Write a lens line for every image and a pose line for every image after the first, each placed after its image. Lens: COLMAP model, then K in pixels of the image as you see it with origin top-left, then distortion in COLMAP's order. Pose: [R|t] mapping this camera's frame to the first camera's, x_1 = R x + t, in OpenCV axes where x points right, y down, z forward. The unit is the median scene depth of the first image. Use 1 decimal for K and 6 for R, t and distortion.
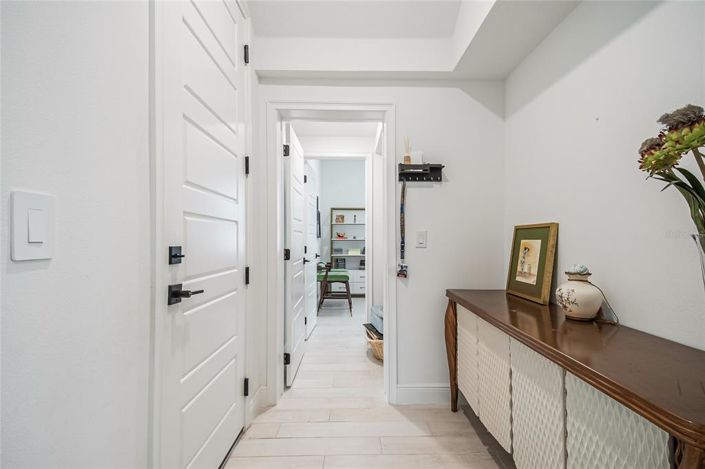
lens RADIAL K [[308.3, 0, 369.7], [0, 308.3, 239.7], [0, 0, 1]] dist [0.030015, -0.000445]
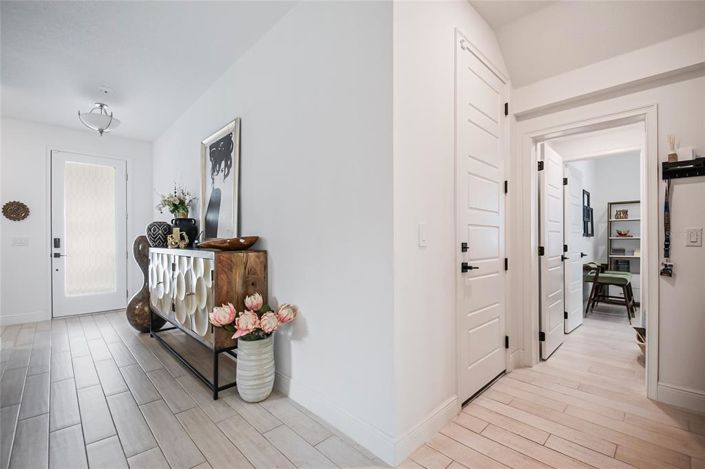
lens RADIAL K [[308.3, 0, 369.7], [0, 308.3, 239.7], [0, 0, 1]] dist [0.030015, -0.000445]
pose [[0.684498, -0.002655, -0.729010, 0.182310], [0.003984, 0.999992, 0.000099, 0.000714], [0.729004, -0.002972, 0.684503, -0.367106]]
